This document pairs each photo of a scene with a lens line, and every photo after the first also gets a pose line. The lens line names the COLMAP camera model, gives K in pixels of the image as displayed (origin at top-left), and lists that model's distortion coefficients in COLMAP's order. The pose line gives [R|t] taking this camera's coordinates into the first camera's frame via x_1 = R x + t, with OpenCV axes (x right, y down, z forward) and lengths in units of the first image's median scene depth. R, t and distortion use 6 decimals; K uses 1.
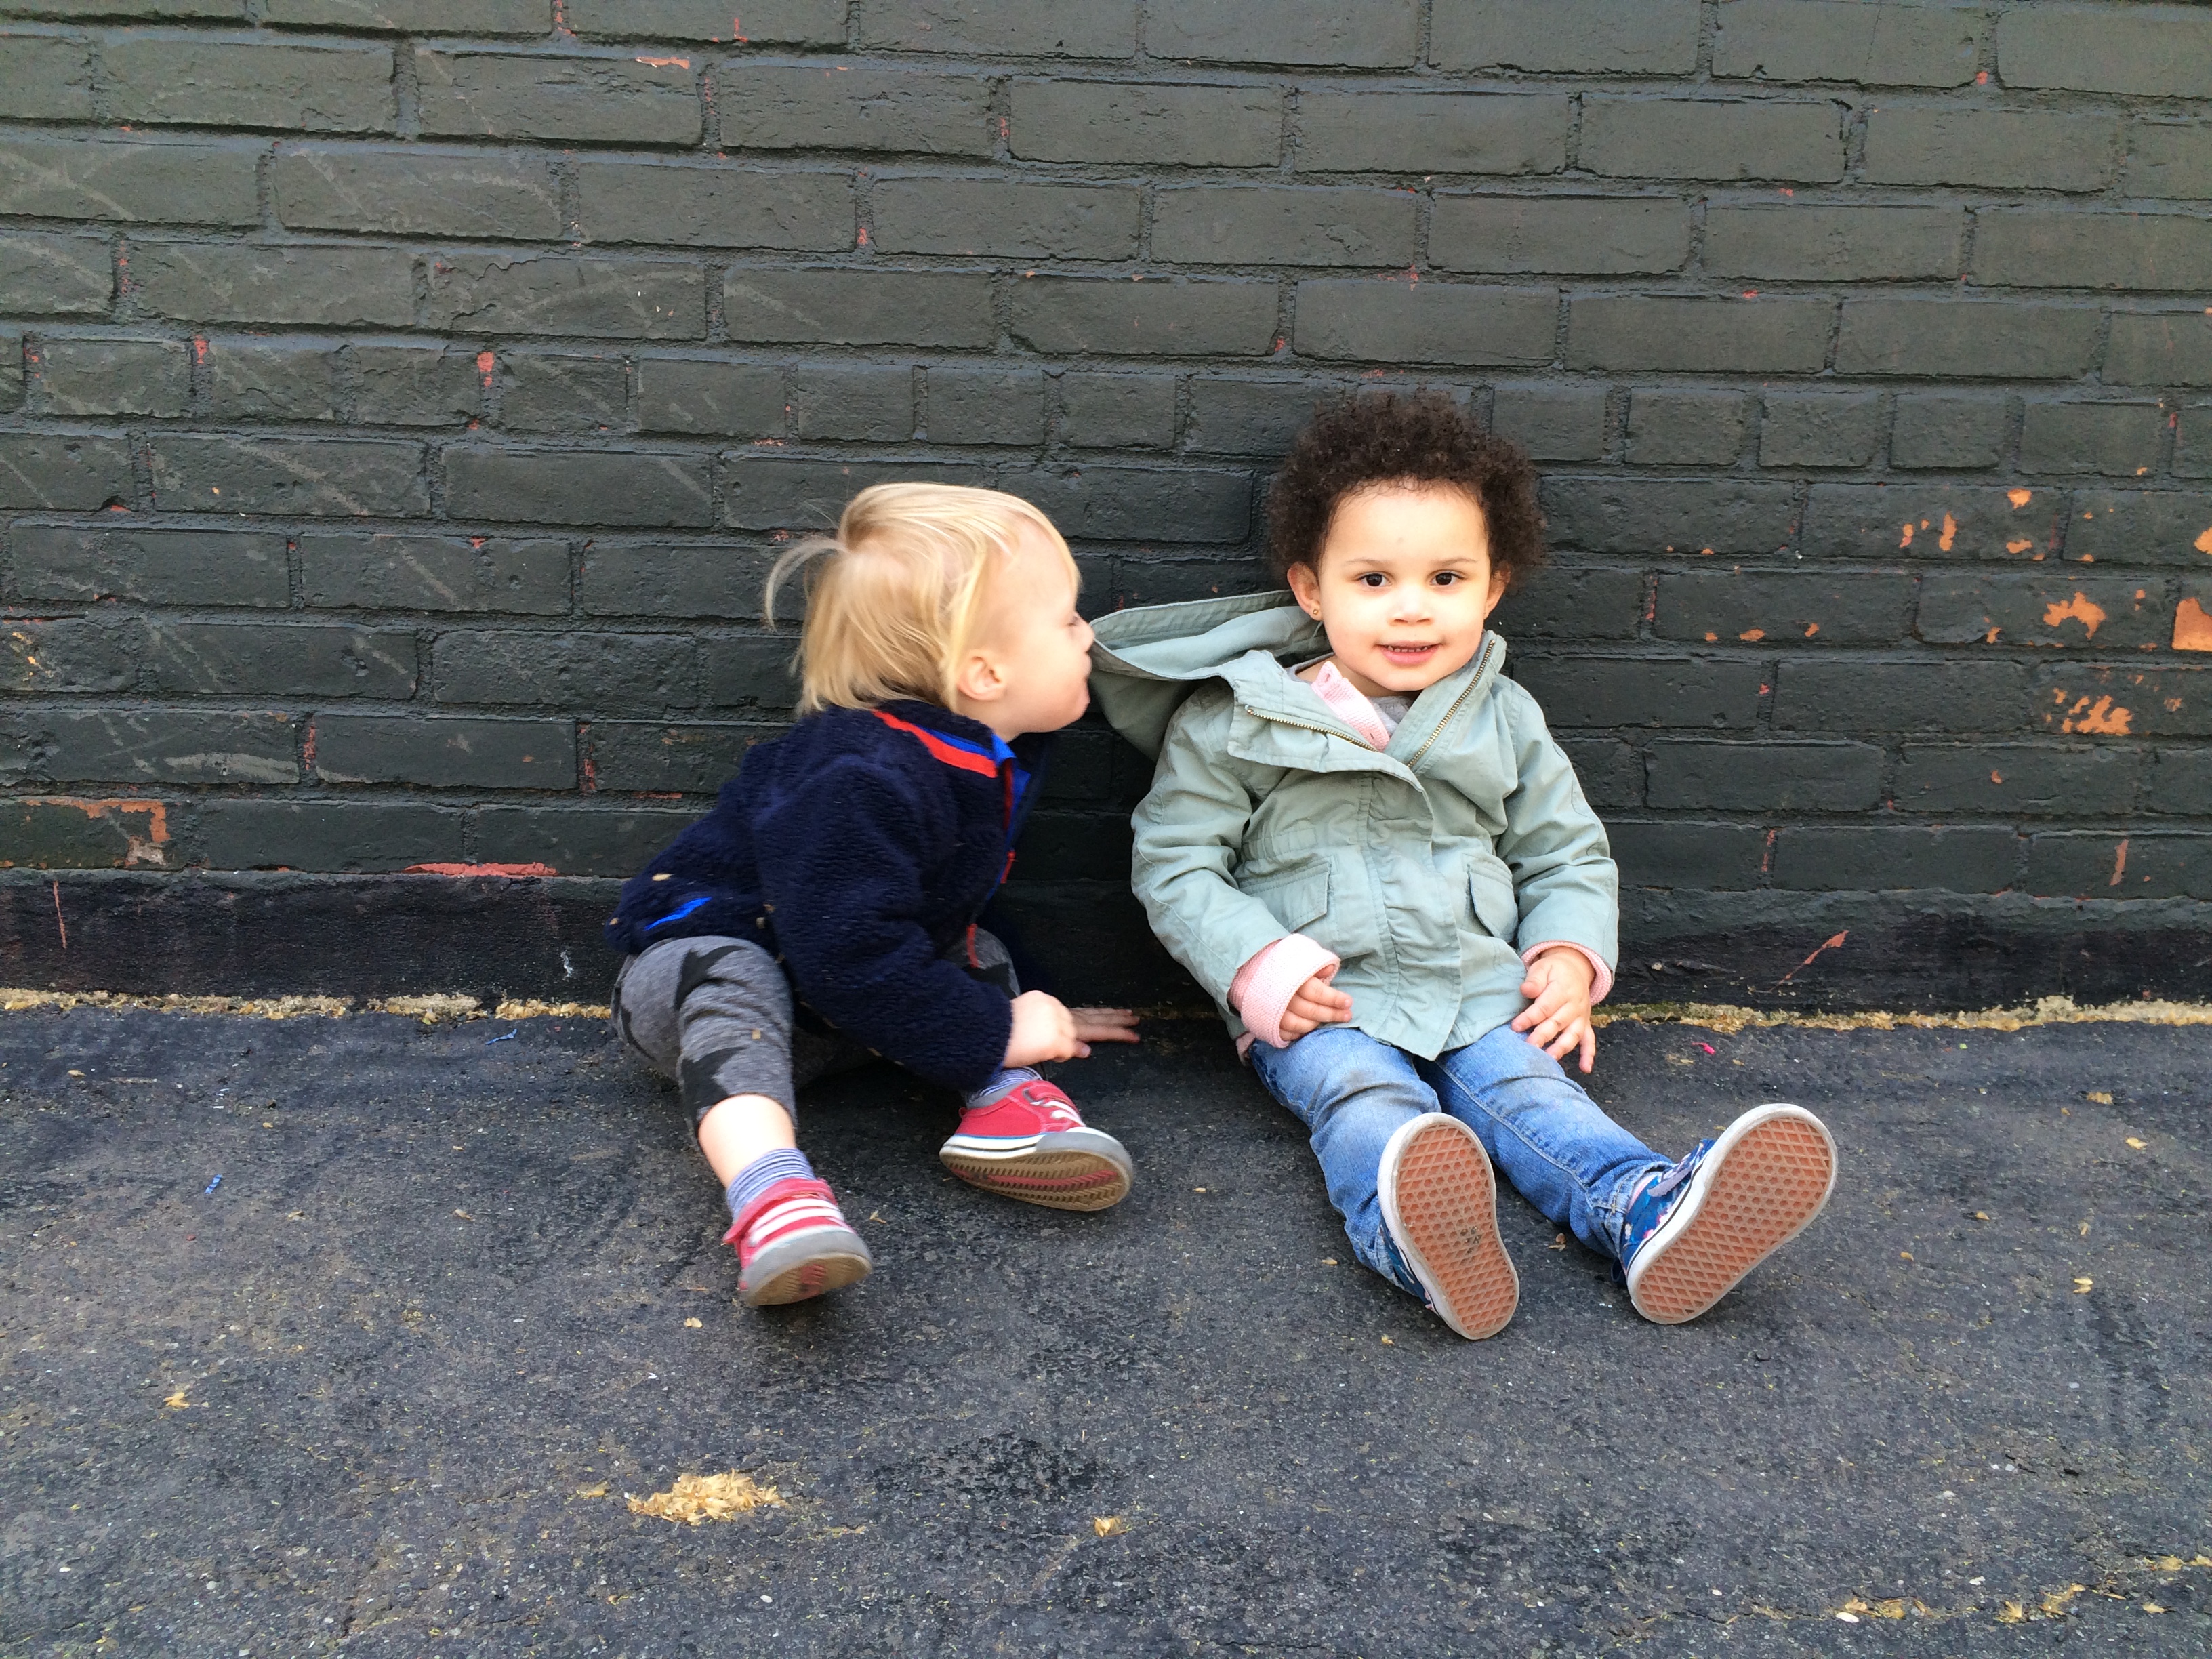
lens RADIAL K [[1896.9, 0, 1109.4], [0, 1896.9, 821.5], [0, 0, 1]] dist [0.077604, -0.113034]
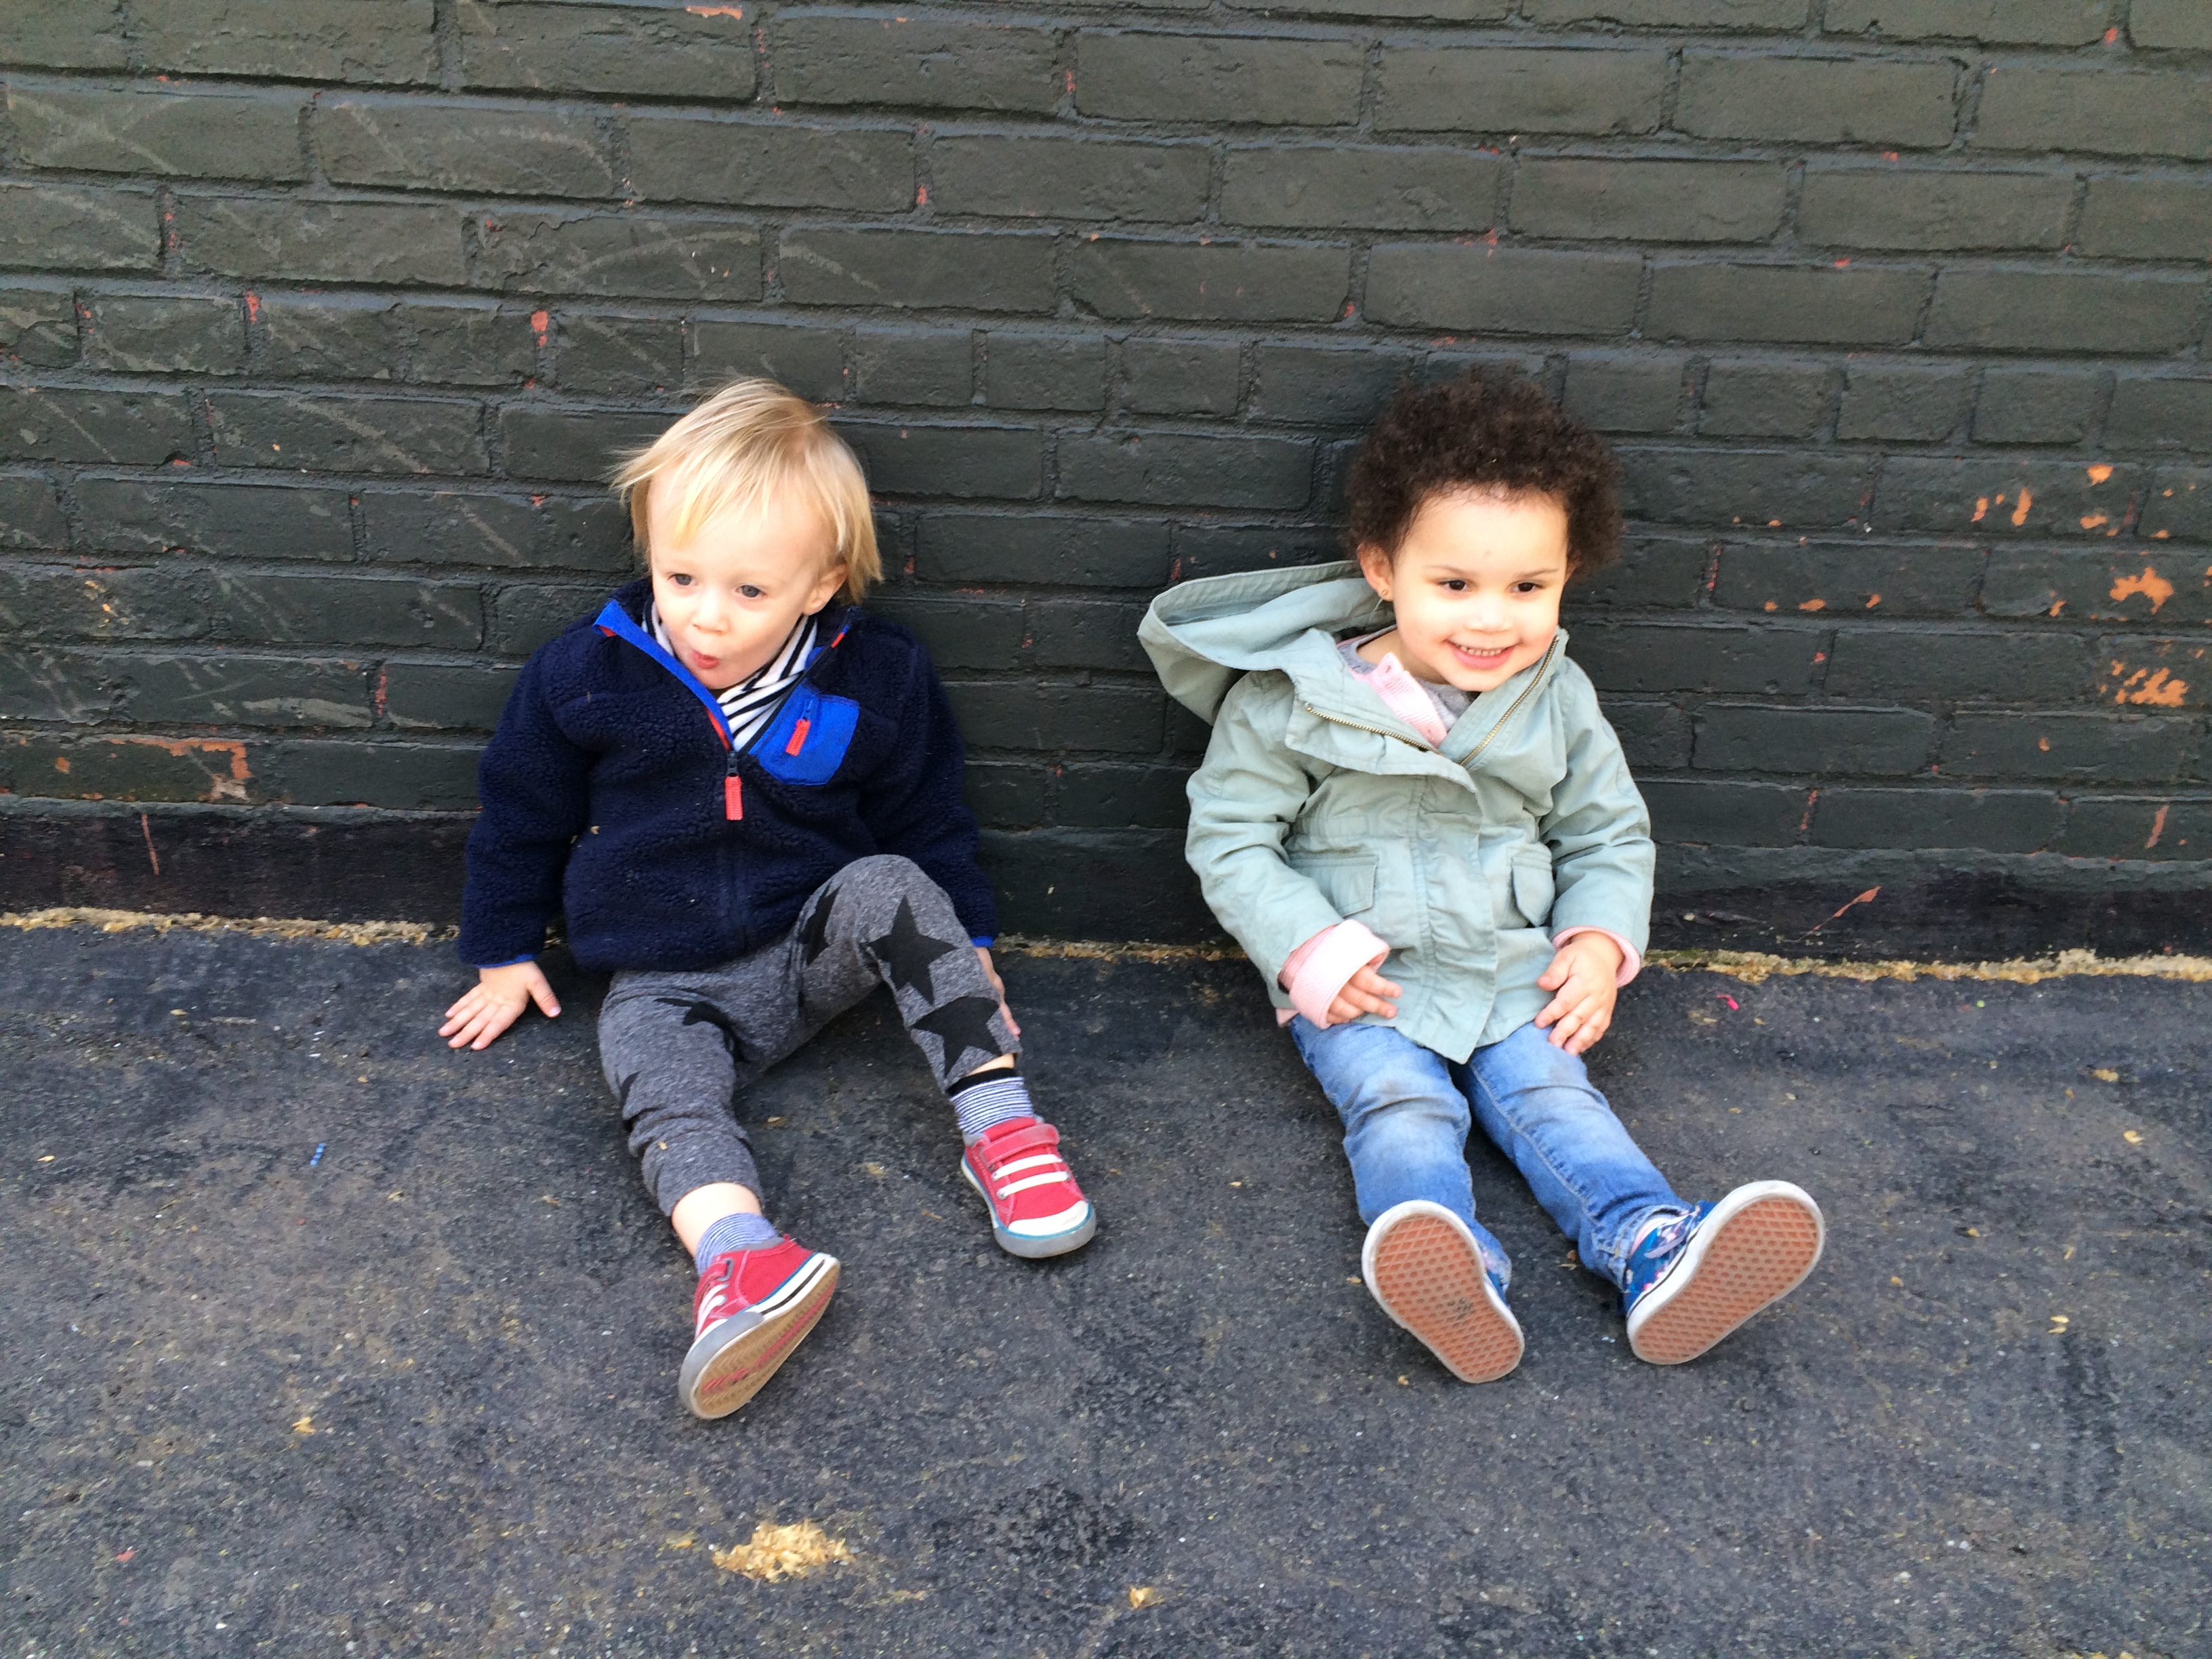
lens RADIAL K [[1896.9, 0, 1116.2], [0, 1896.9, 815.9], [0, 0, 1]] dist [0.077604, -0.113034]
pose [[0.999455, 0.027599, -0.018110, -0.005026], [-0.023650, 0.981410, 0.190459, -0.187316], [0.023030, -0.189927, 0.981528, -0.006577]]
